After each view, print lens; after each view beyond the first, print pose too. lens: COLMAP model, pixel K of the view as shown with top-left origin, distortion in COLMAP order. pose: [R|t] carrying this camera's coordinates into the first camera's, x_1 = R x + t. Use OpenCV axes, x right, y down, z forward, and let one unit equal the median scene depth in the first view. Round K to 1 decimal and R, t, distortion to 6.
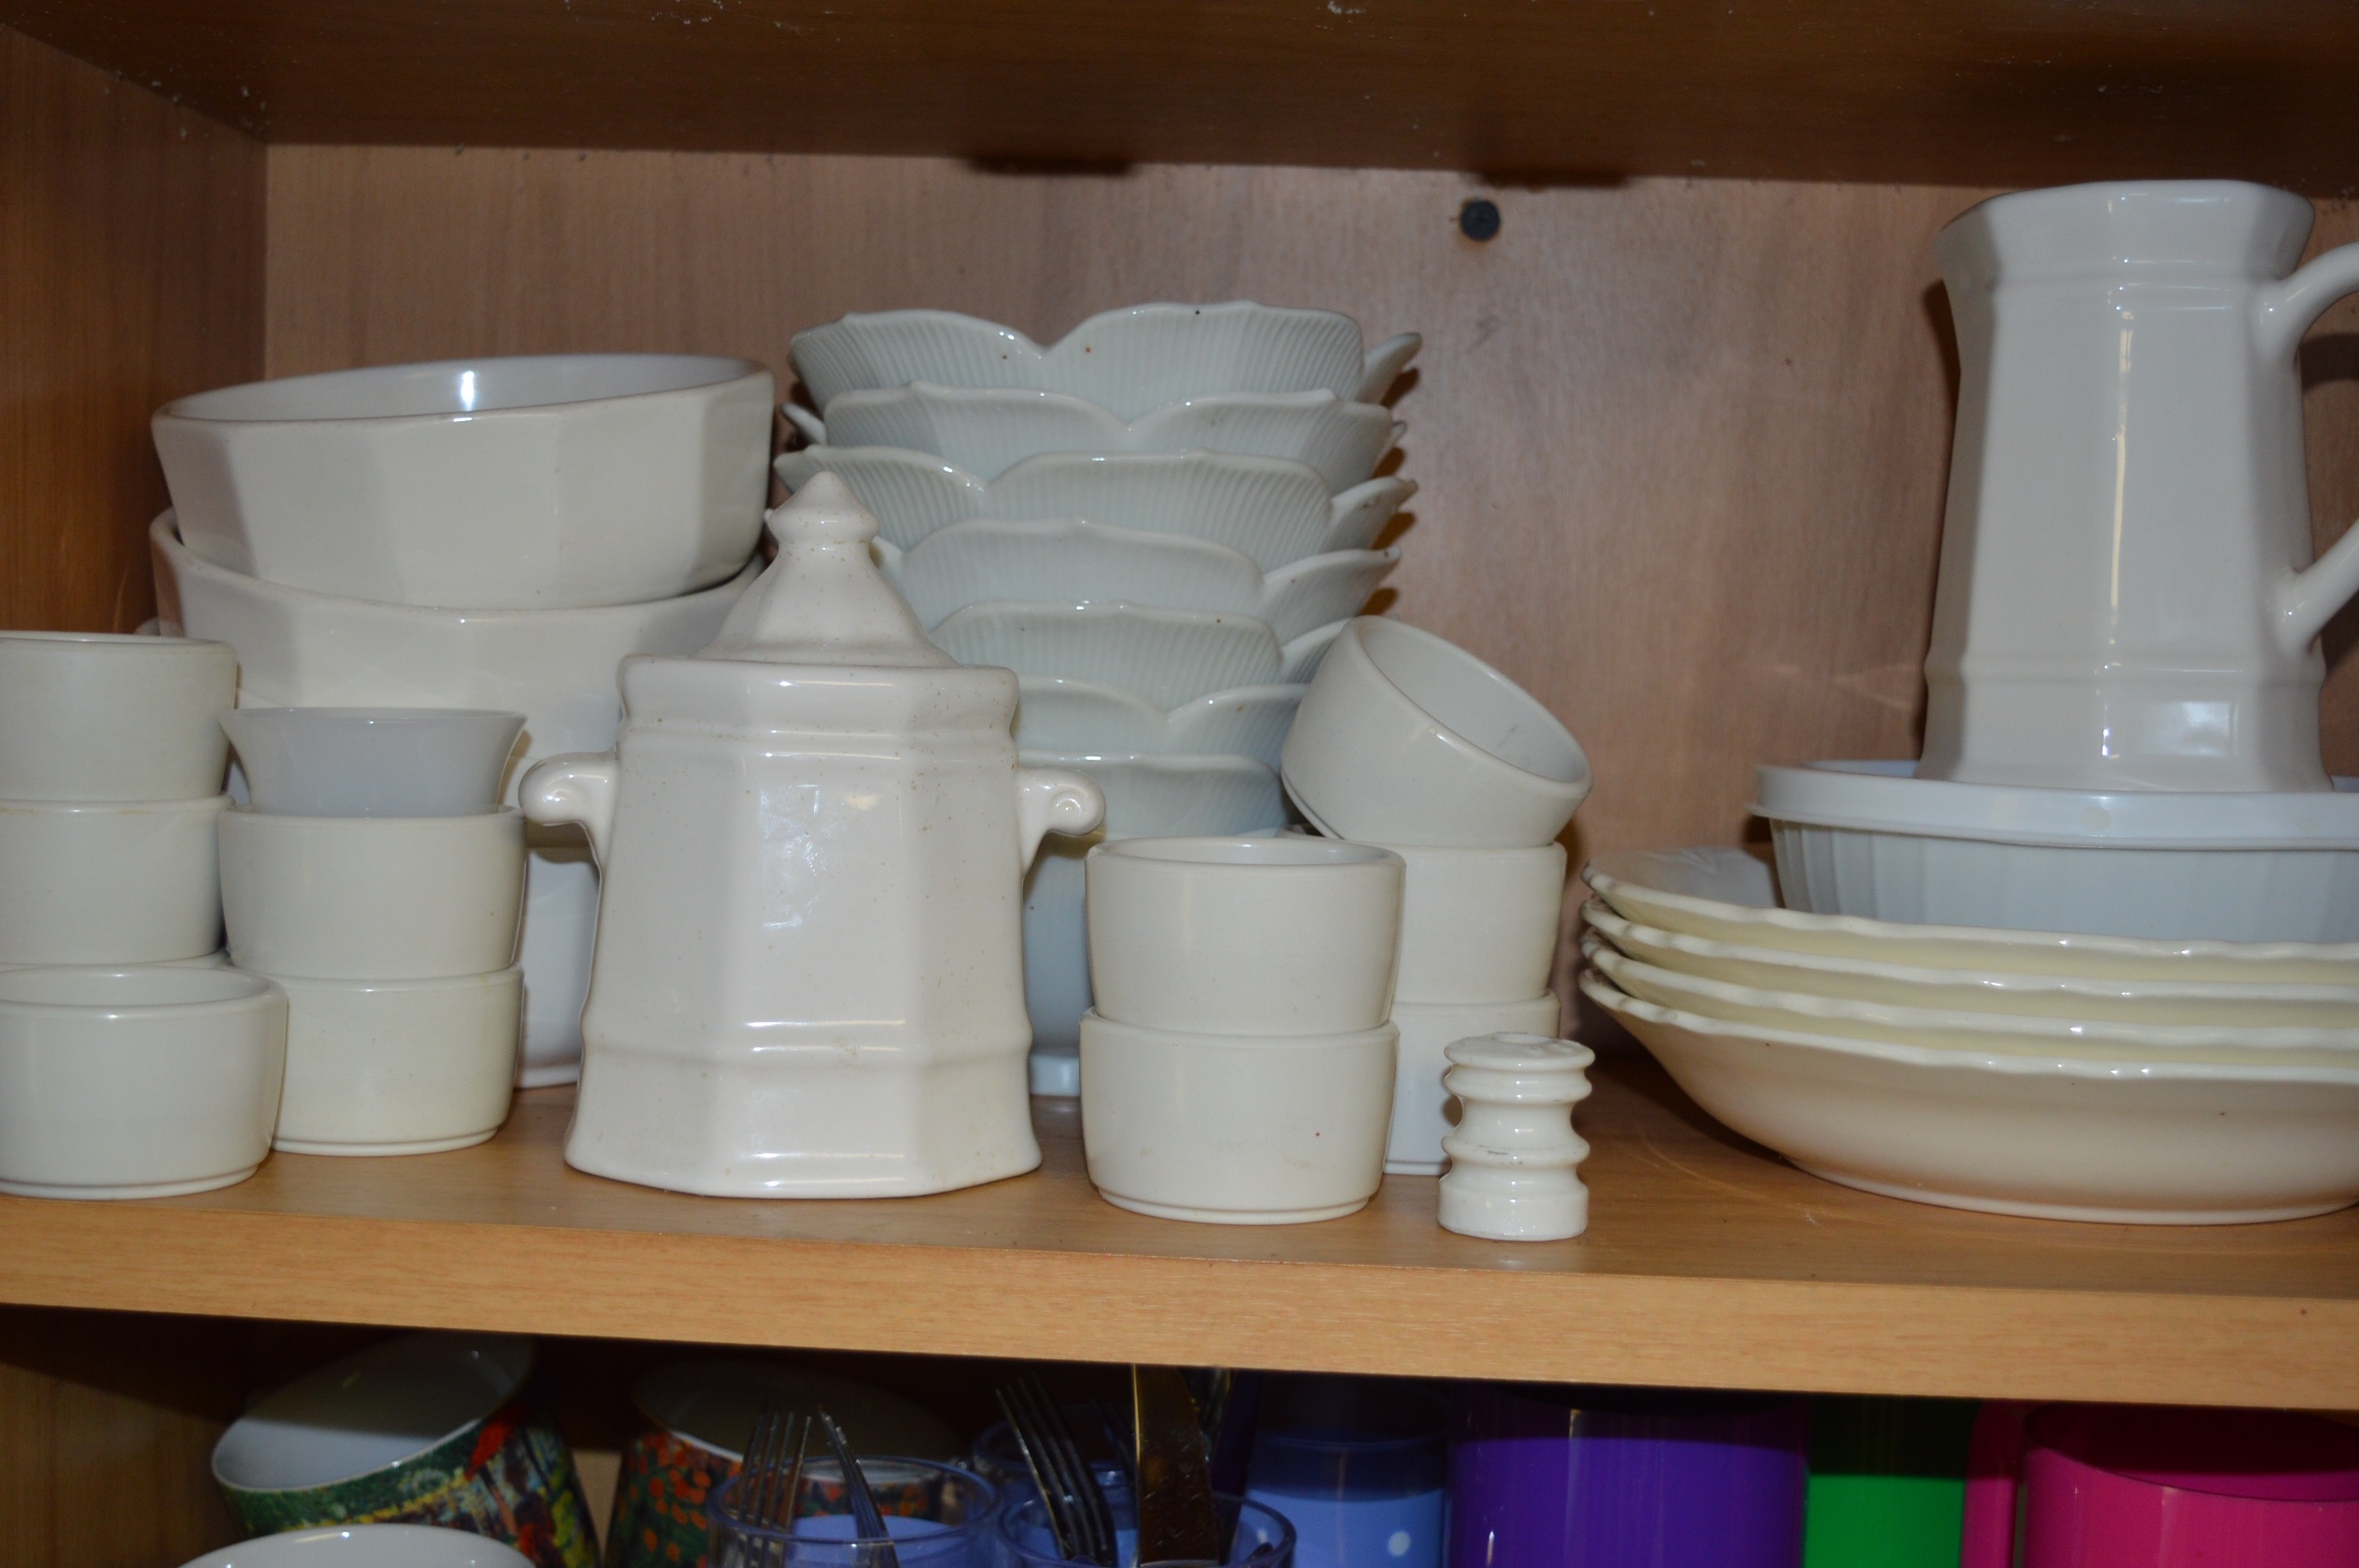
lens RADIAL K [[3005.6, 0, 1179.5], [0, 3005.6, 784.0], [0, 0, 1]] dist [-0.040725, -0.044016]
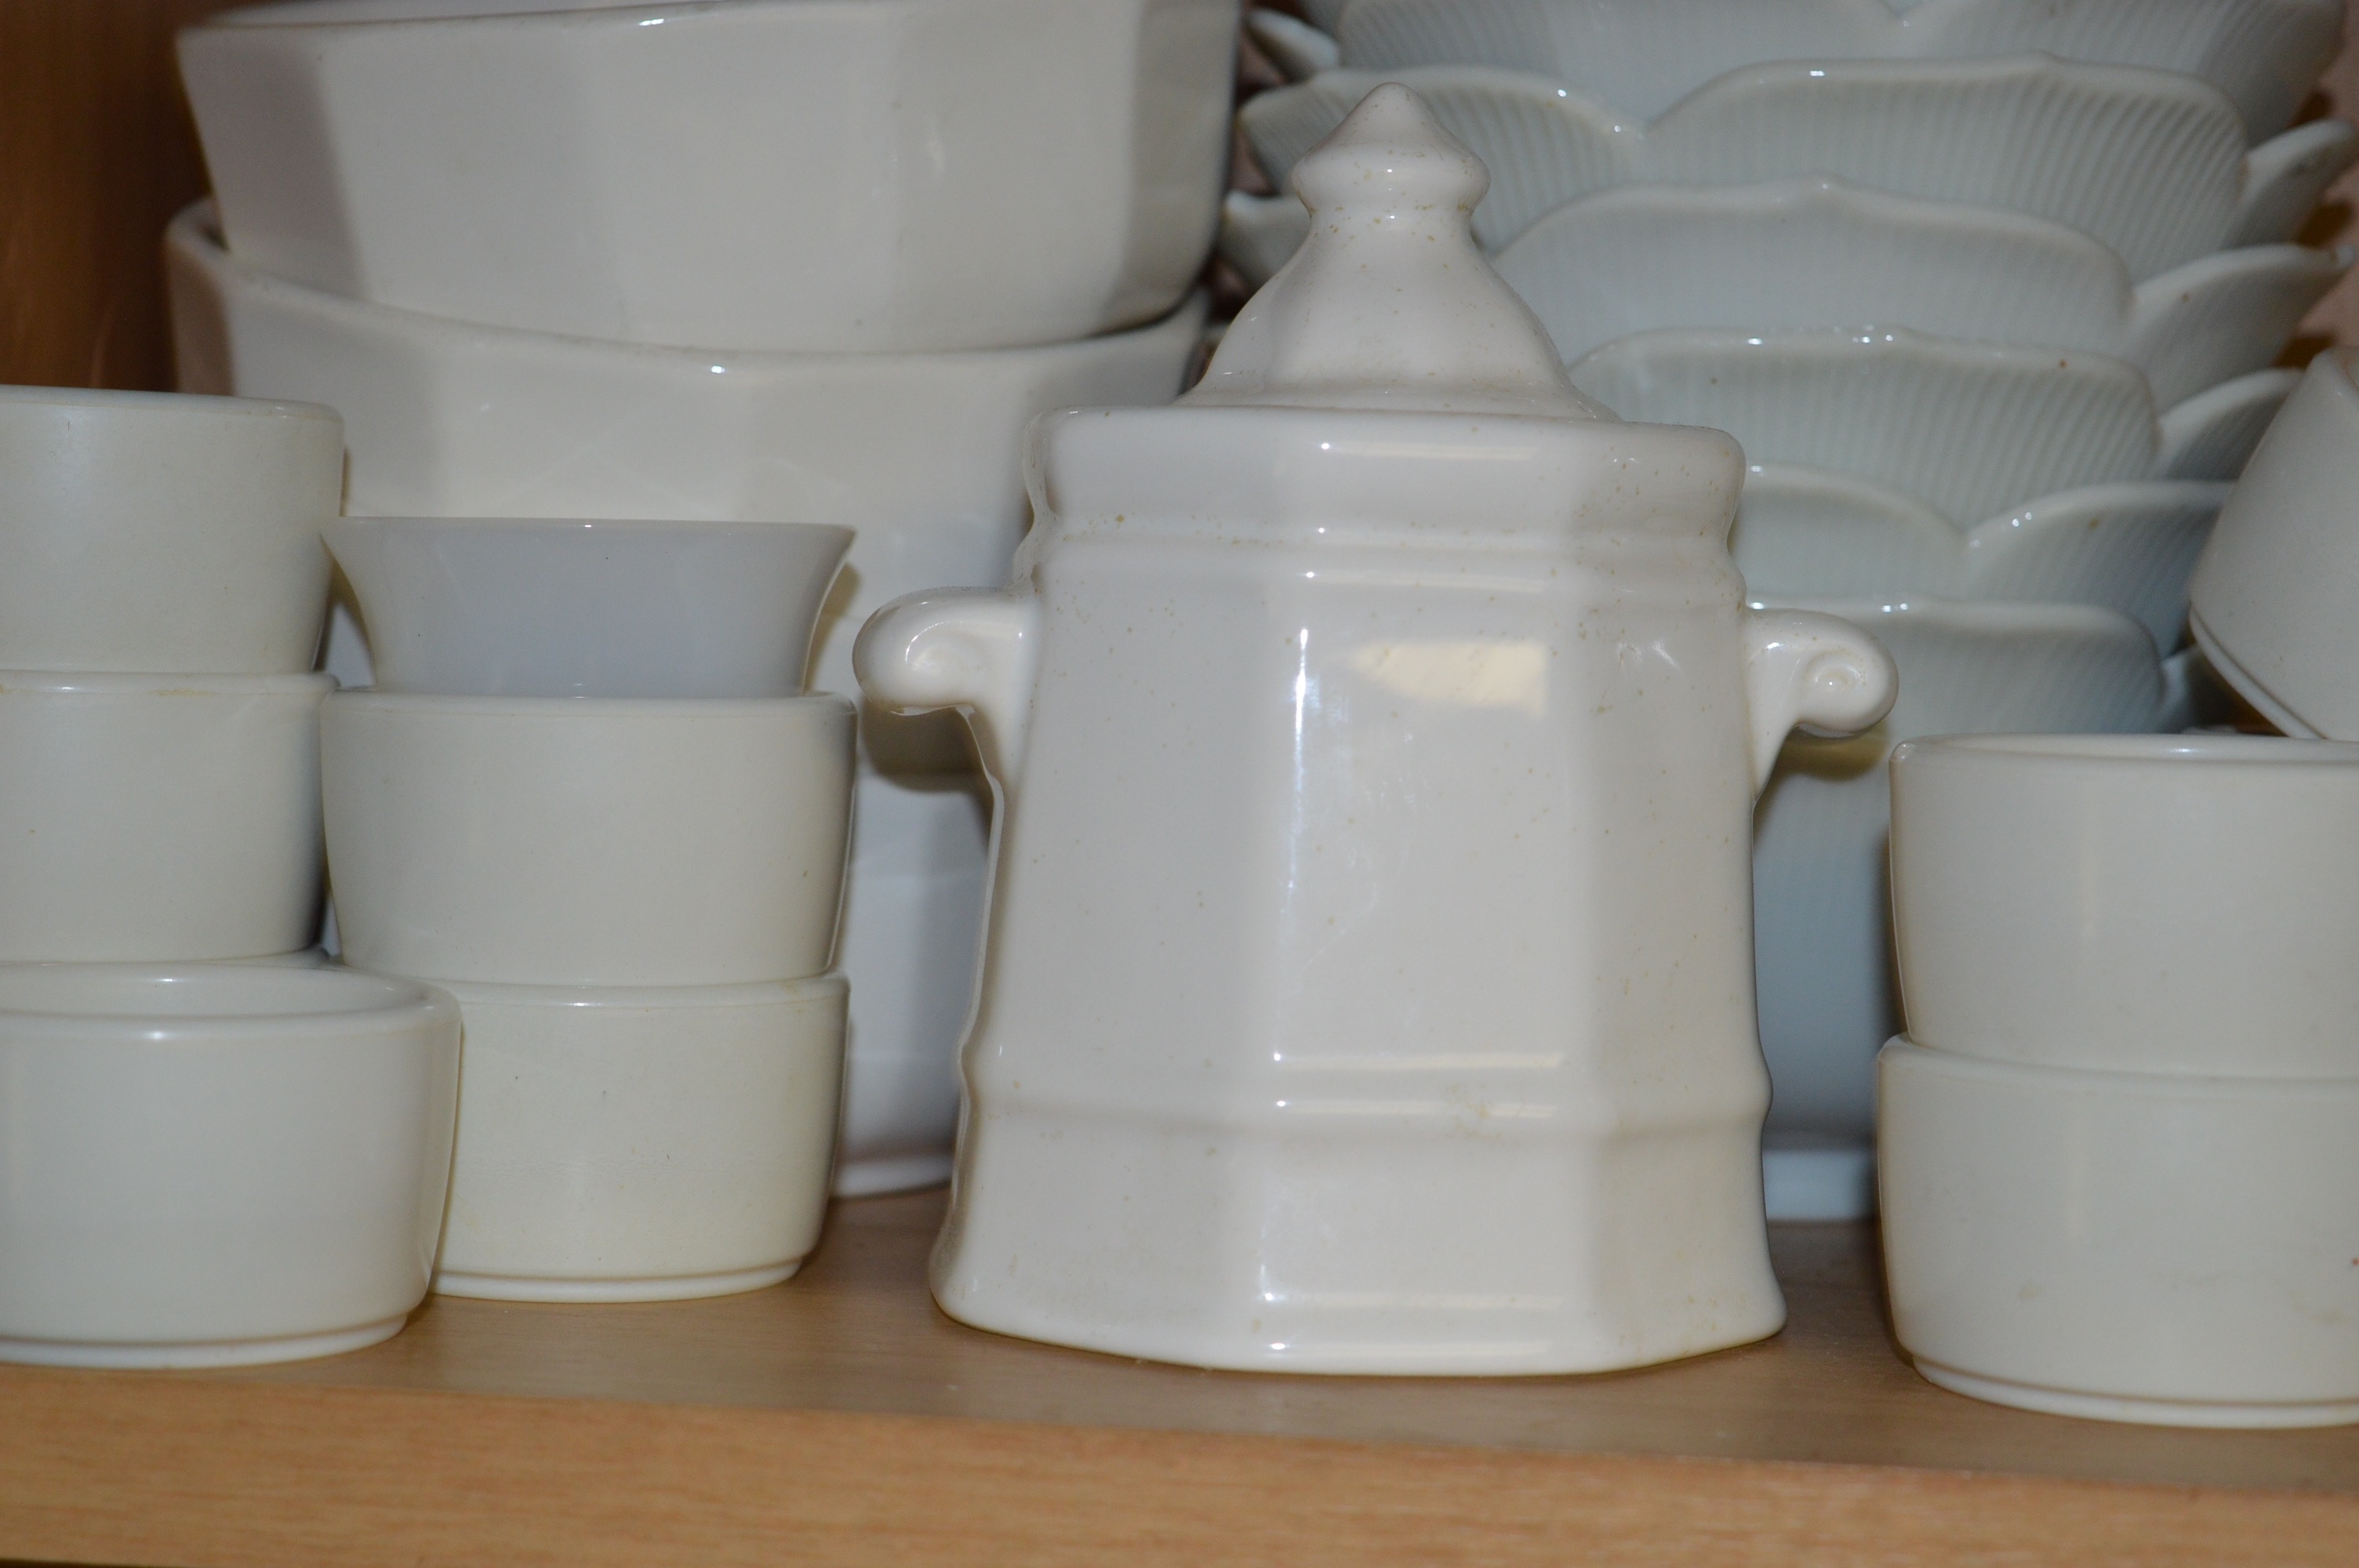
lens RADIAL K [[4588.6, 0, 1179.5], [0, 4588.6, 784.0], [0, 0, 1]] dist [0.029461, 0.141684]
pose [[0.997459, -0.002651, -0.071190, -0.097209], [0.001618, 0.999893, -0.014563, 0.038863], [0.071221, 0.014411, 0.997356, 0.144487]]
